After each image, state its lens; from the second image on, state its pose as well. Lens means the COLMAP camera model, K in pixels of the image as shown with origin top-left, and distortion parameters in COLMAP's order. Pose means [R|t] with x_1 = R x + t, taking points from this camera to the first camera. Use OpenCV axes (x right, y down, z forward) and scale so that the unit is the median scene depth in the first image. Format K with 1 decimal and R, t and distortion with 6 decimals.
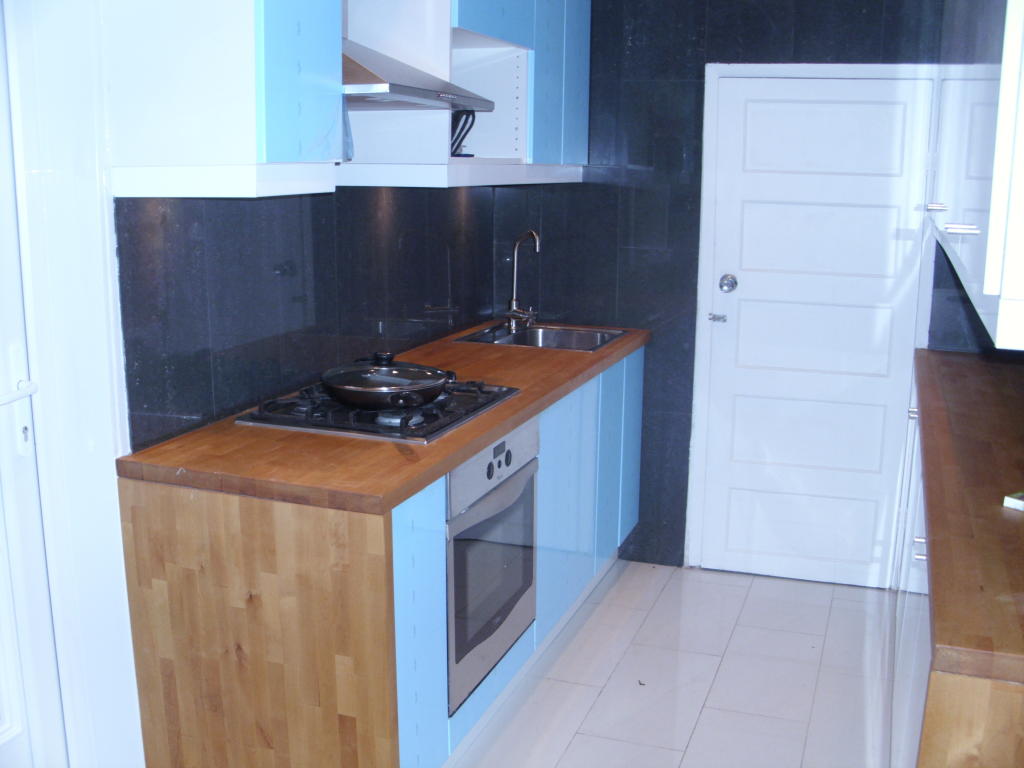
lens RADIAL K [[1059.1, 0, 536.1], [0, 1059.1, 388.4], [0, 0, 1]] dist [-0.262698, 0.273096]
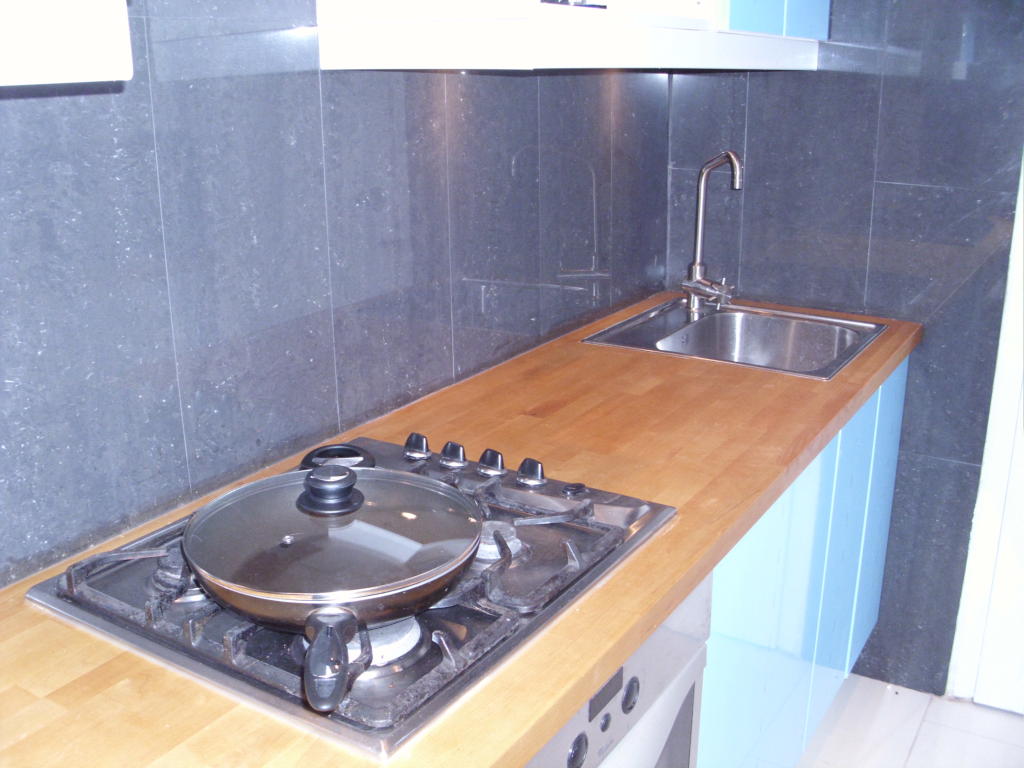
lens RADIAL K [[1059.1, 0, 536.1], [0, 1059.1, 388.4], [0, 0, 1]] dist [-0.262698, 0.273096]
pose [[0.980030, 0.046040, -0.193447, 0.008756], [-0.027827, 0.995008, 0.095836, -0.070588], [0.196893, -0.088539, 0.976419, 0.400264]]
